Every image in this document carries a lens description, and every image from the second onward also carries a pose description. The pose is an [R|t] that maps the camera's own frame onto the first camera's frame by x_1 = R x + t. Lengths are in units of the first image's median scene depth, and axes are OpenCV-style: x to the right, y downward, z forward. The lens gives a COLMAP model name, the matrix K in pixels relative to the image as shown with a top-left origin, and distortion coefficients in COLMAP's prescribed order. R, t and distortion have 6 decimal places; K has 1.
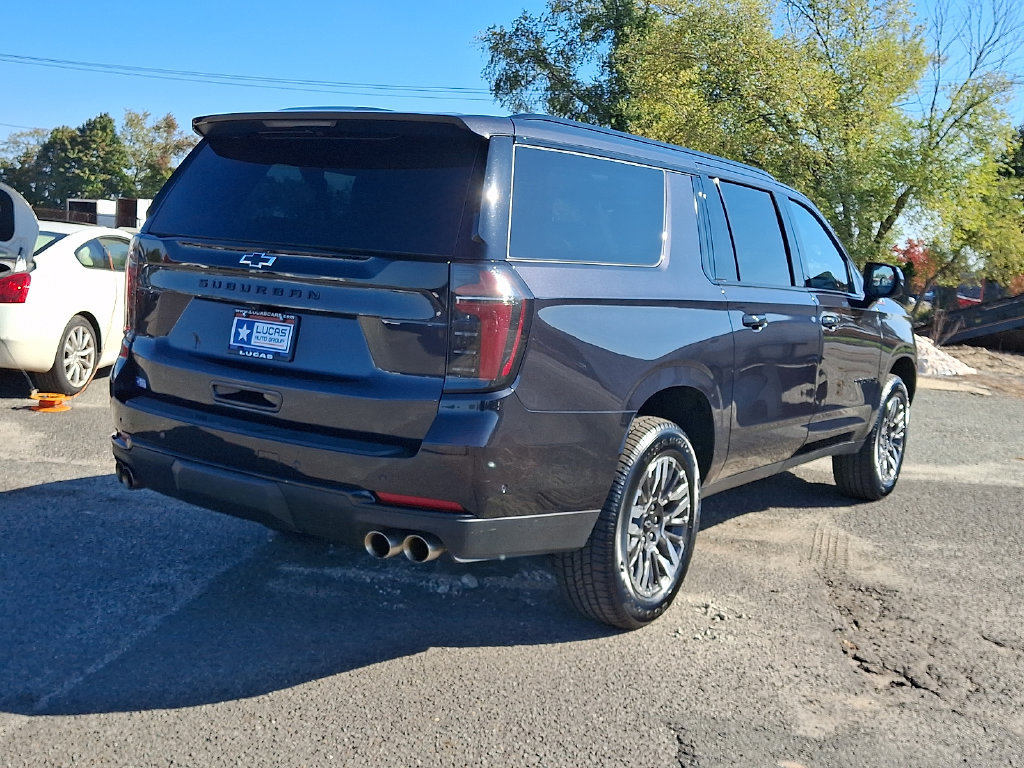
lens RADIAL K [[1072.4, 0, 512.0], [0, 1072.4, 384.0], [0, 0, 1]] dist [0.196526, -0.466970]
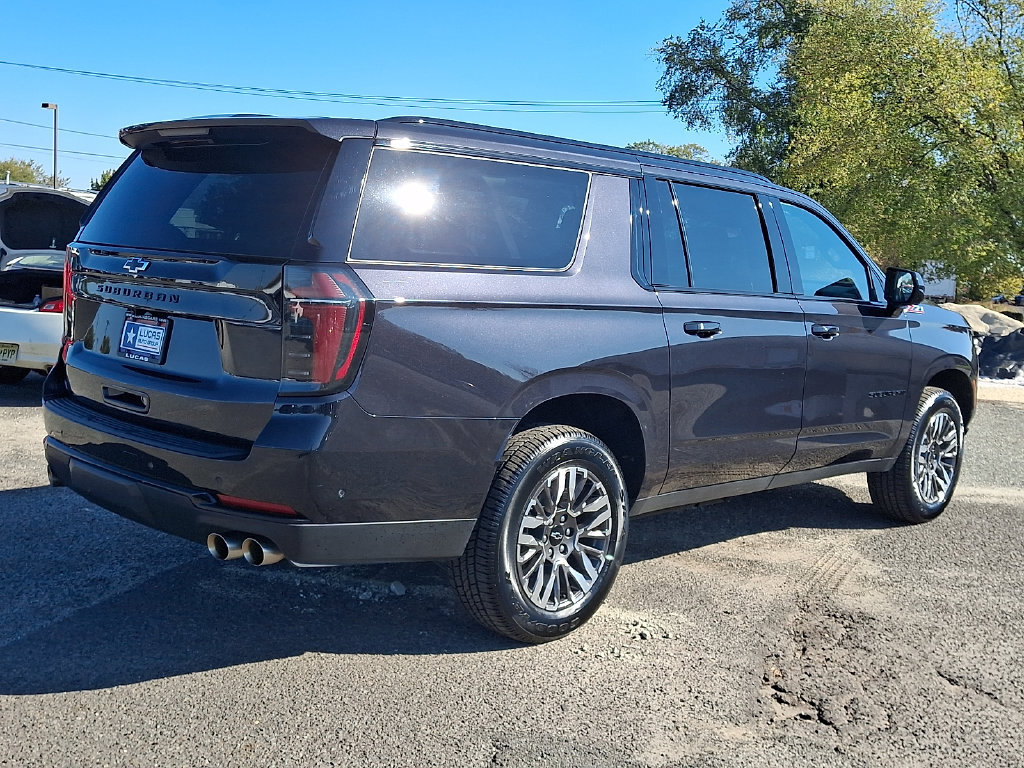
lens RADIAL K [[1072.4, 0, 512.0], [0, 1072.4, 384.0], [0, 0, 1]] dist [0.196526, -0.466970]
pose [[0.985936, 0.010365, -0.166799, 0.246062], [-0.012454, 0.999857, -0.011481, 0.004800], [0.166656, 0.013397, 0.985924, 0.035960]]
